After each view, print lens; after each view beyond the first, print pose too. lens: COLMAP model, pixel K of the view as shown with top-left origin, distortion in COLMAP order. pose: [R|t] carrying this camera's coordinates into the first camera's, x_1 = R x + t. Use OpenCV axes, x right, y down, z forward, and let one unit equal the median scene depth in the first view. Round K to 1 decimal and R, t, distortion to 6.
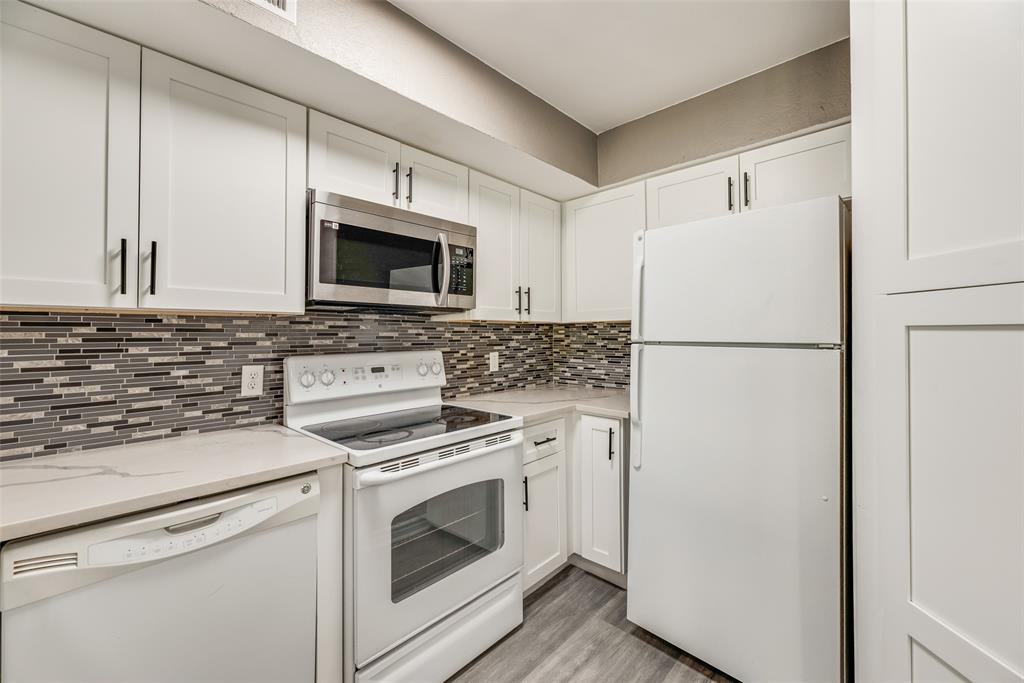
lens RADIAL K [[419.5, 0, 514.9], [0, 419.5, 326.3], [0, 0, 1]] dist [0.000089, 0.000079]
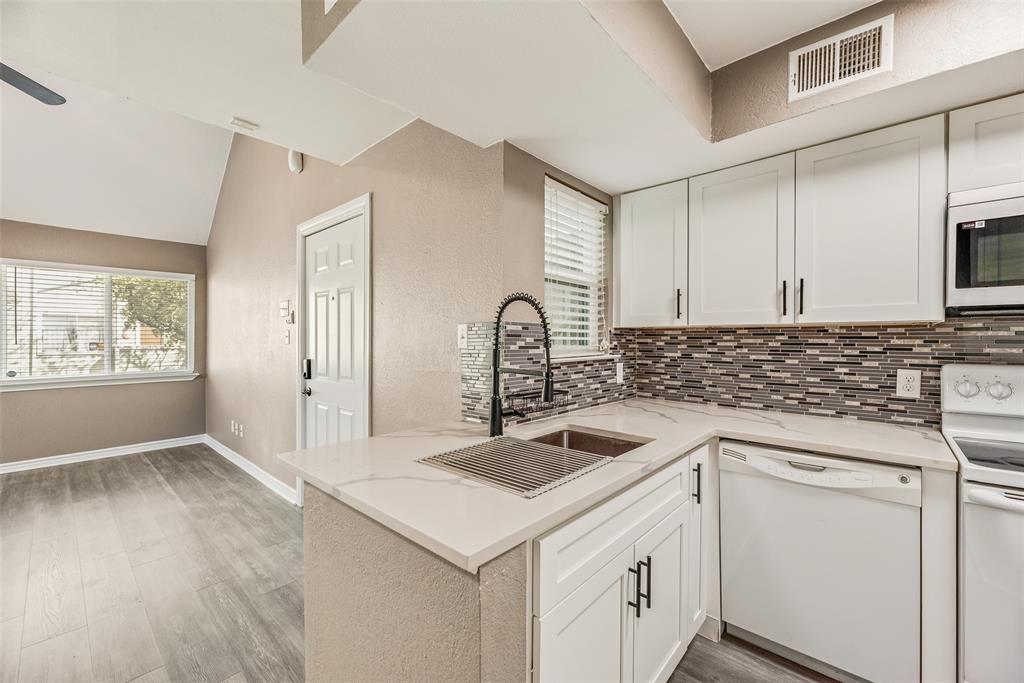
lens RADIAL K [[414.3, 0, 512.0], [0, 414.3, 341.5], [0, 0, 1]] dist [0.000235, 0.000258]
pose [[0.020408, 0.008582, -0.999755, 0.376825], [0.015142, 0.999846, 0.008892, -0.004198], [0.999677, -0.015320, 0.020275, -0.042704]]
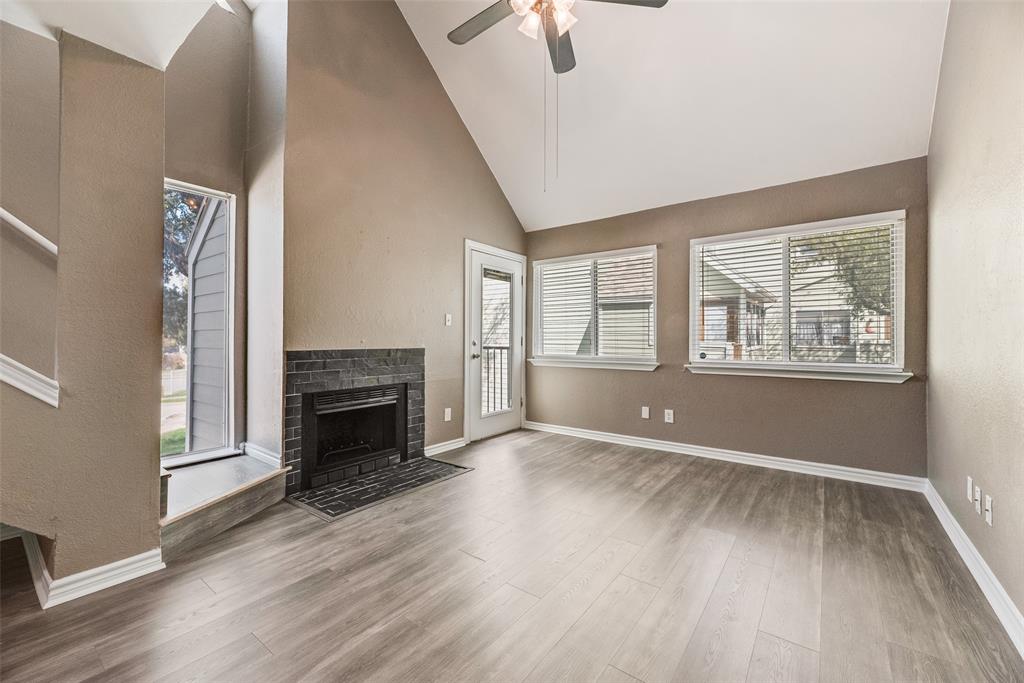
lens RADIAL K [[418.1, 0, 513.6], [0, 418.1, 331.5], [0, 0, 1]] dist [-0.000891, 0.000117]
pose [[-0.994151, -0.001834, -0.107979, -0.641611], [0.001321, 0.999574, -0.029142, 0.078863], [0.107987, -0.029114, -0.993726, -0.580584]]
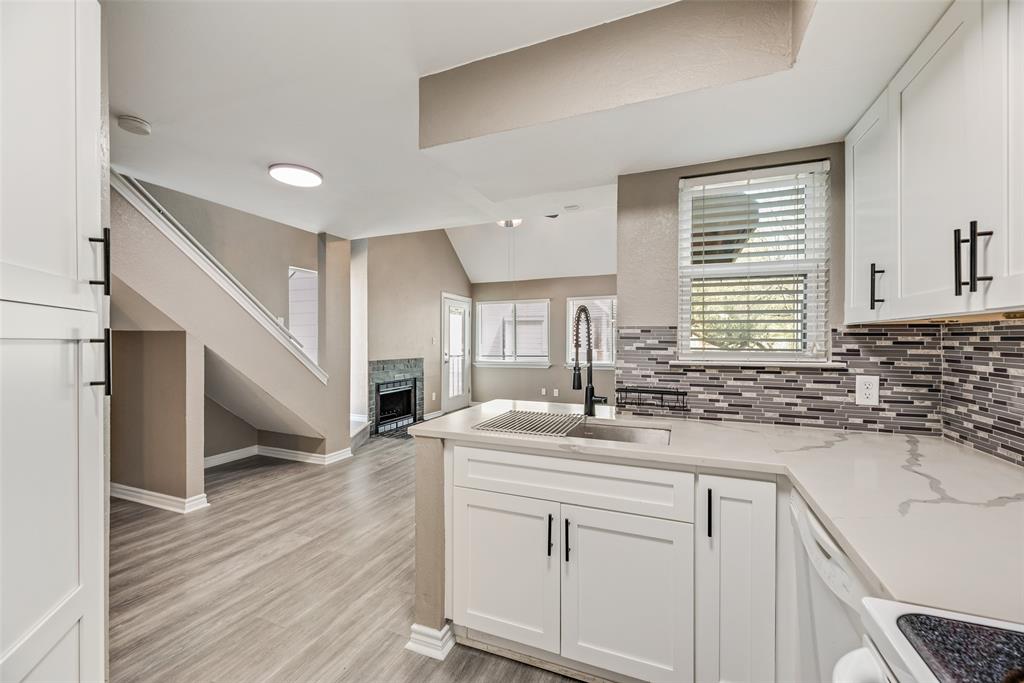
lens RADIAL K [[414.3, 0, 512.0], [0, 414.3, 341.5], [0, 0, 1]] dist [0.000235, 0.000258]
pose [[-0.935017, 0.002791, -0.354591, 0.113140], [0.007592, 0.999897, -0.012148, 0.011216], [0.354521, -0.014050, -0.934942, 0.885716]]
